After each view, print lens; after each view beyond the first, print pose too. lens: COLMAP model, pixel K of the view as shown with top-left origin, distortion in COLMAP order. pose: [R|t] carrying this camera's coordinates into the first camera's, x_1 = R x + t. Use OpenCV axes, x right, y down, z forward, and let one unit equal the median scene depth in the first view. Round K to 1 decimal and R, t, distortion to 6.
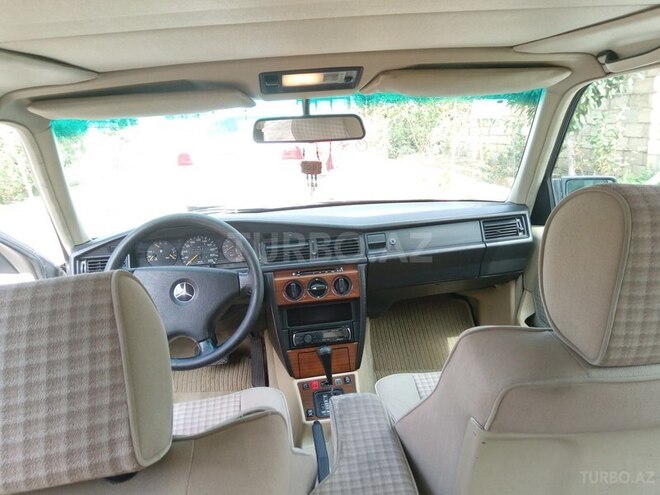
lens RADIAL K [[535.5, 0, 332.7], [0, 535.5, 245.7], [0, 0, 1]] dist [-0.008292, -0.005267]
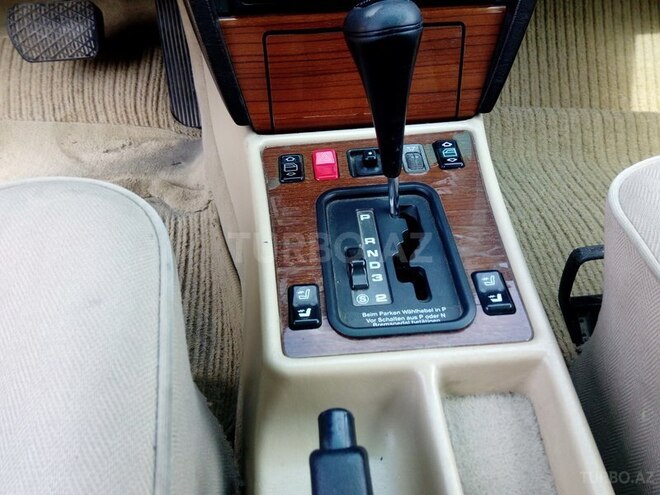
lens RADIAL K [[509.9, 0, 325.2], [0, 509.9, 248.1], [0, 0, 1]] dist [0.084287, -0.111708]
pose [[0.997517, 0.067147, 0.021246, -0.035760], [-0.068419, 0.852357, 0.518465, 0.161440], [0.016704, -0.518631, 0.854835, 0.749231]]
